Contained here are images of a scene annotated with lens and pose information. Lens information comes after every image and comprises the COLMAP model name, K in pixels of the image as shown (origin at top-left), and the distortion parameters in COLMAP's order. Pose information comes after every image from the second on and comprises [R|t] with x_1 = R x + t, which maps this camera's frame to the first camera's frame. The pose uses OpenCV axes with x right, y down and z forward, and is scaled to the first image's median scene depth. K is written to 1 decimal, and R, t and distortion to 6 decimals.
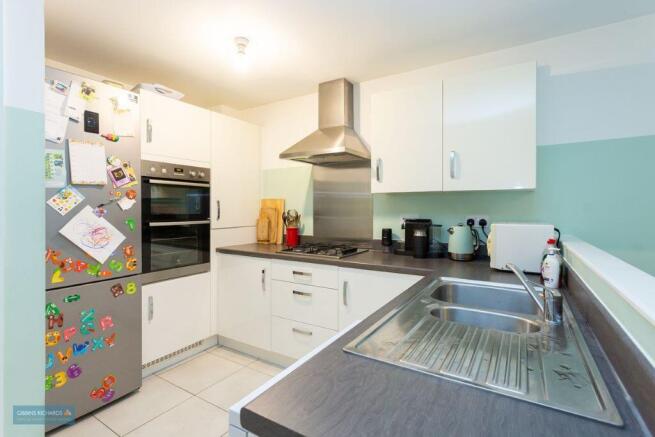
lens RADIAL K [[316.3, 0, 327.2], [0, 316.3, 209.4], [0, 0, 1]] dist [-0.000230, -0.000008]
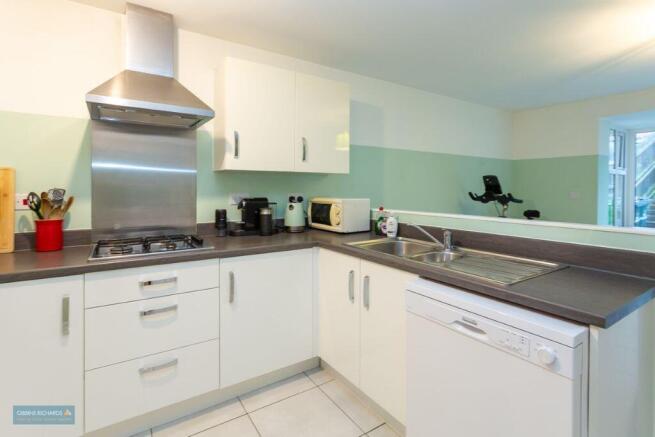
lens RADIAL K [[322.0, 0, 327.3], [0, 322.0, 189.6], [0, 0, 1]] dist [0.000610, 0.000024]
pose [[0.413893, -0.005630, 0.910308, -0.553927], [-0.000854, 0.999978, 0.006573, -0.002719], [-0.910325, -0.003498, 0.413879, 0.371000]]
